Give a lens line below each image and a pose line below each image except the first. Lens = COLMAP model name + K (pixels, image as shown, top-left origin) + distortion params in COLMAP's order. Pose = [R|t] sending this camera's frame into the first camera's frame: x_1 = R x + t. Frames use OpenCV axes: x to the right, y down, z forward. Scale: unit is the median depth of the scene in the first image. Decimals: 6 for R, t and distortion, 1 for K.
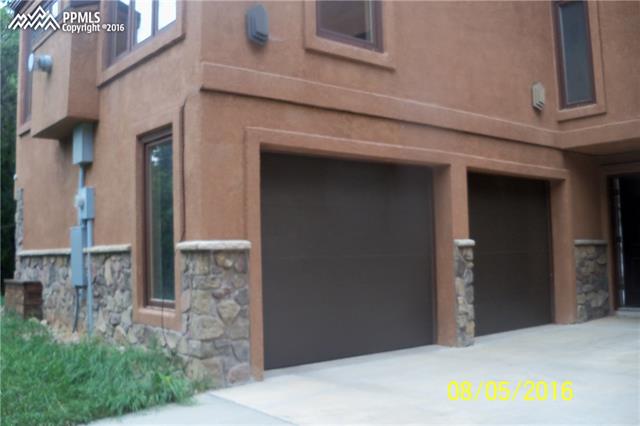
lens RADIAL K [[657.6, 0, 318.6], [0, 657.6, 216.6], [0, 0, 1]] dist [-0.159364, 0.000000]
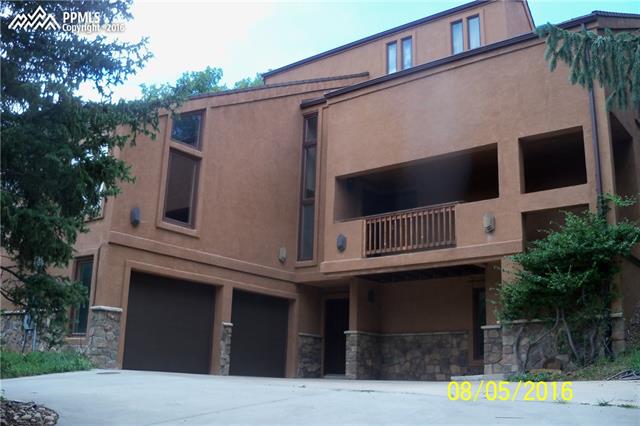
lens RADIAL K [[657.6, 0, 321.4], [0, 657.6, 211.3], [0, 0, 1]] dist [-0.159364, 0.000000]
pose [[0.976311, 0.105585, 0.188860, 0.095127], [-0.066619, 0.977139, -0.201896, 0.093439], [-0.205859, 0.184531, 0.961026, -1.151655]]
